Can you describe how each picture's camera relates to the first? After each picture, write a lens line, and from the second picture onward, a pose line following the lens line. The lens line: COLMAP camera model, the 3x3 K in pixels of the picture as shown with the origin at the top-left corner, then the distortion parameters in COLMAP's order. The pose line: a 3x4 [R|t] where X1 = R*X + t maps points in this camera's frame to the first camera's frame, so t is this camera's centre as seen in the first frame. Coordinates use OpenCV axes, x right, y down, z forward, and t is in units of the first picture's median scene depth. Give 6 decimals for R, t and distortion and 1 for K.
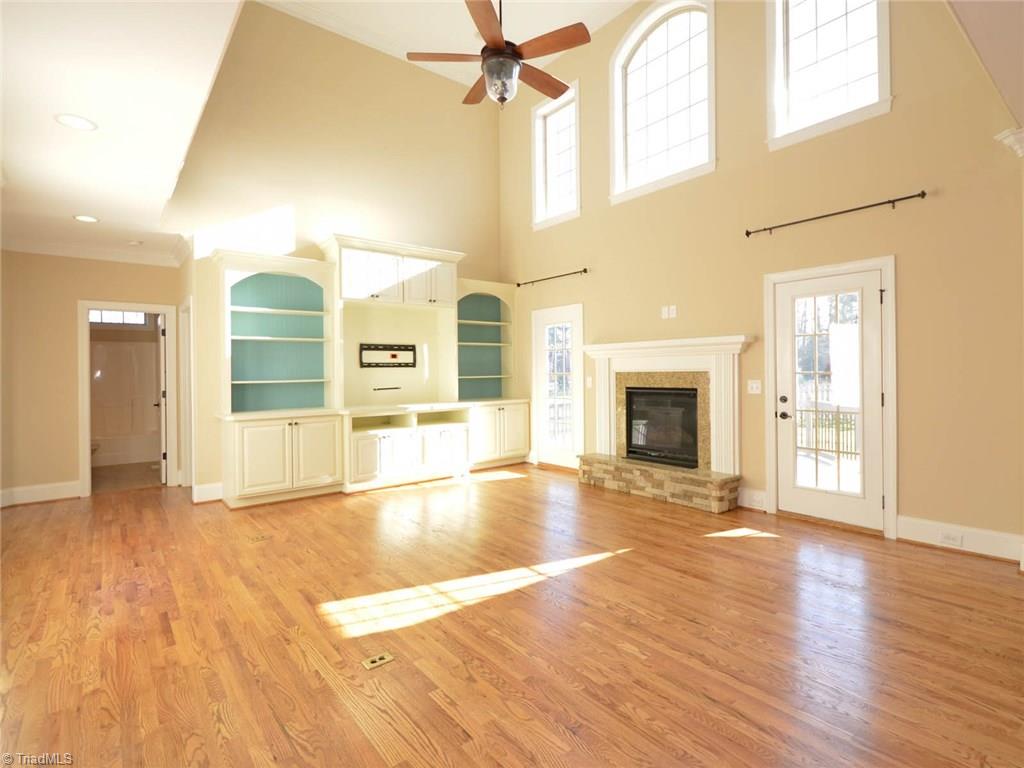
lens RADIAL K [[514.5, 0, 531.5], [0, 514.5, 371.4], [0, 0, 1]] dist [0.006734, -0.000718]
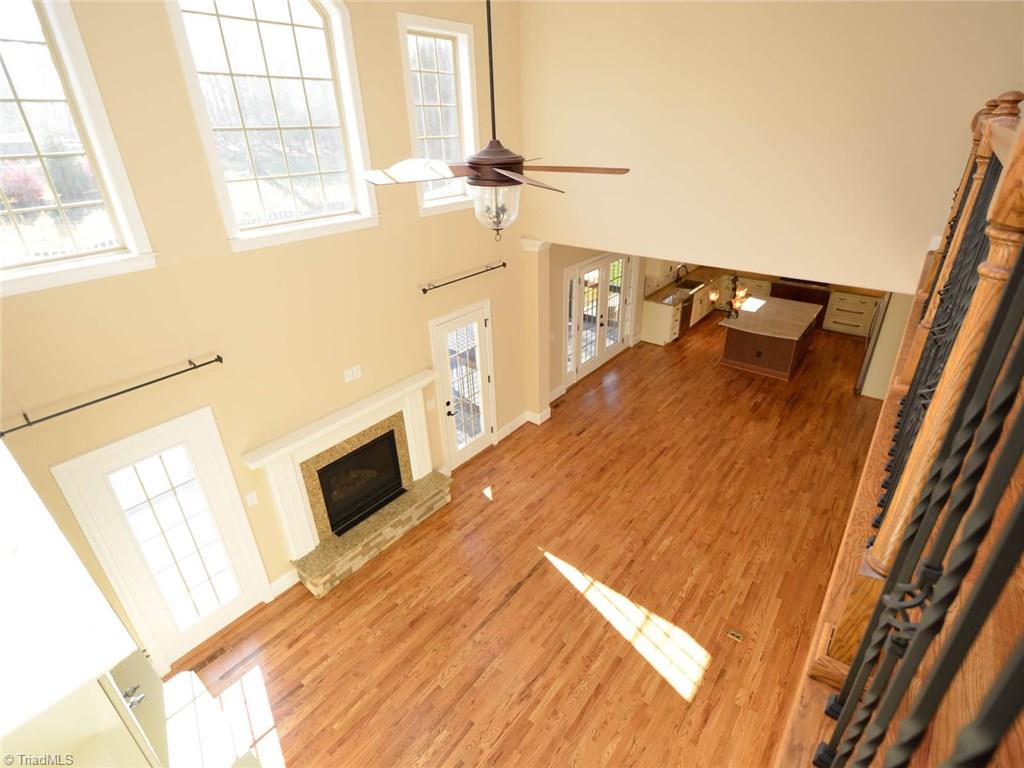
lens RADIAL K [[510.2, 0, 526.7], [0, 510.2, 372.0], [0, 0, 1]] dist [0.009839, -0.009485]
pose [[-0.216056, -0.414769, 0.883904, -0.608281], [0.023456, 0.902820, 0.429378, -0.503968], [-0.976099, 0.113503, -0.185331, 0.865187]]
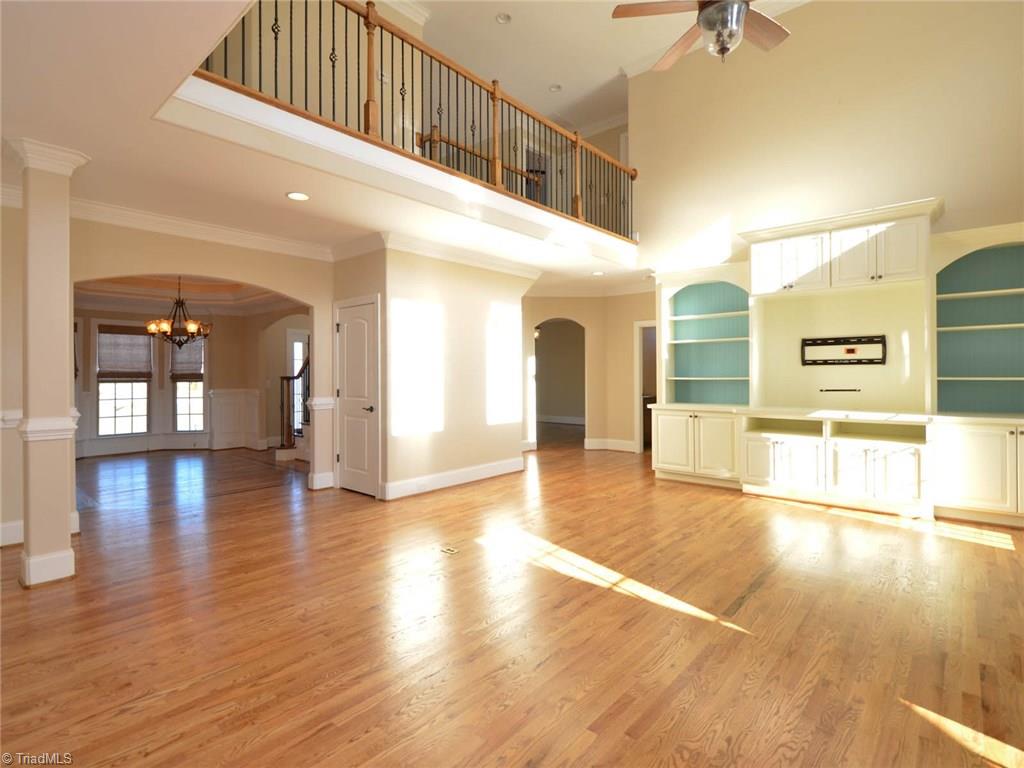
lens RADIAL K [[518.3, 0, 498.5], [0, 518.3, 373.8], [0, 0, 1]] dist [0.001962, -0.000403]
pose [[0.145816, 0.011608, -0.989244, 0.570849], [0.002903, 0.999922, 0.012161, -0.006291], [0.989307, -0.004645, 0.145771, 0.394812]]
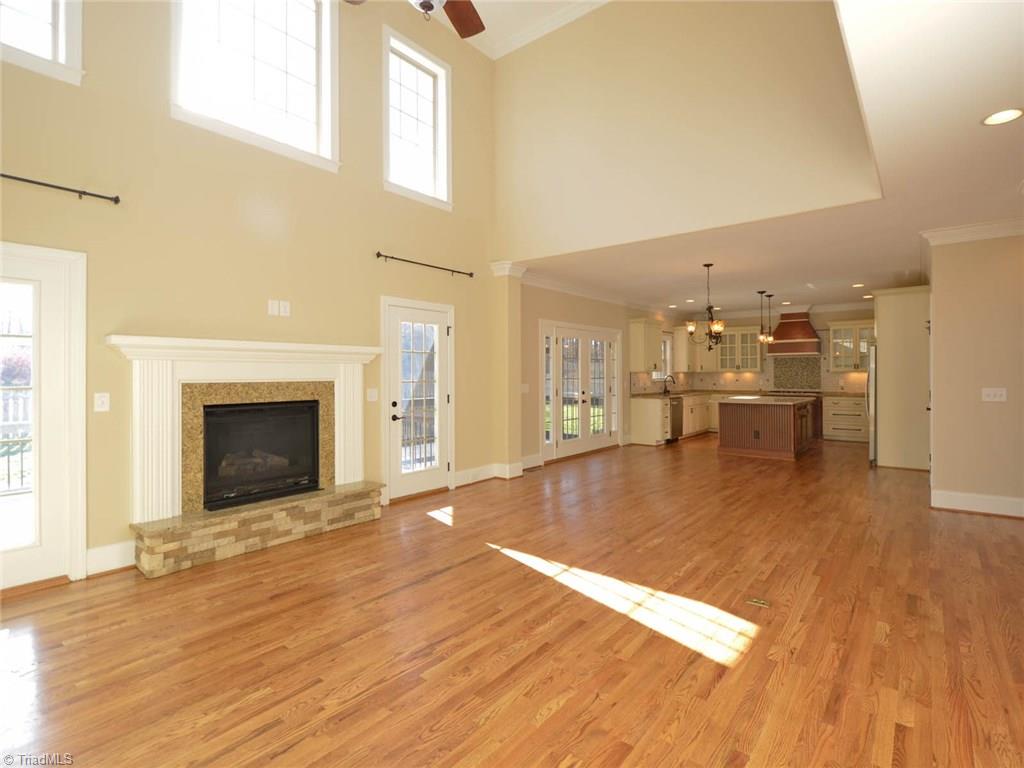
lens RADIAL K [[511.4, 0, 544.4], [0, 511.4, 370.2], [0, 0, 1]] dist [0.000516, -0.001547]
pose [[-0.233463, 0.020662, 0.972146, -0.612338], [0.009025, 0.999777, -0.019082, 0.001378], [-0.972324, 0.004319, -0.233598, 0.782405]]
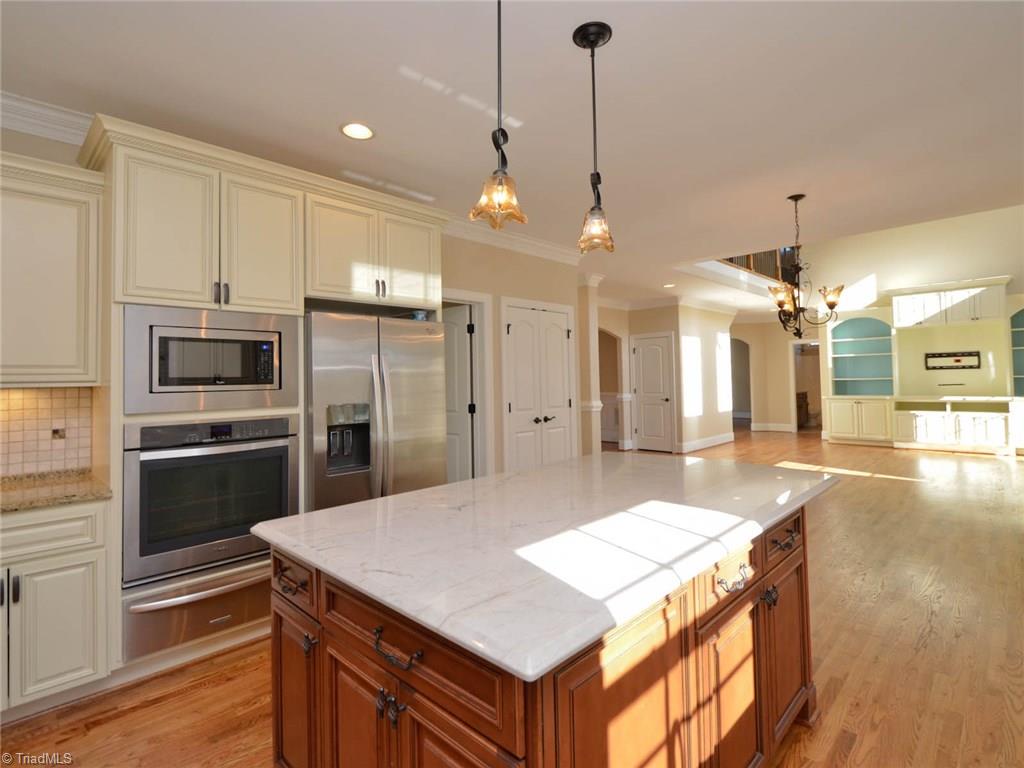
lens RADIAL K [[515.3, 0, 526.8], [0, 515.3, 364.1], [0, 0, 1]] dist [-0.002071, -0.000922]
pose [[0.117289, -0.020708, -0.992882, 1.151565], [0.017560, 0.999670, -0.018776, -0.018888], [0.992943, -0.015232, 0.117614, -0.350873]]
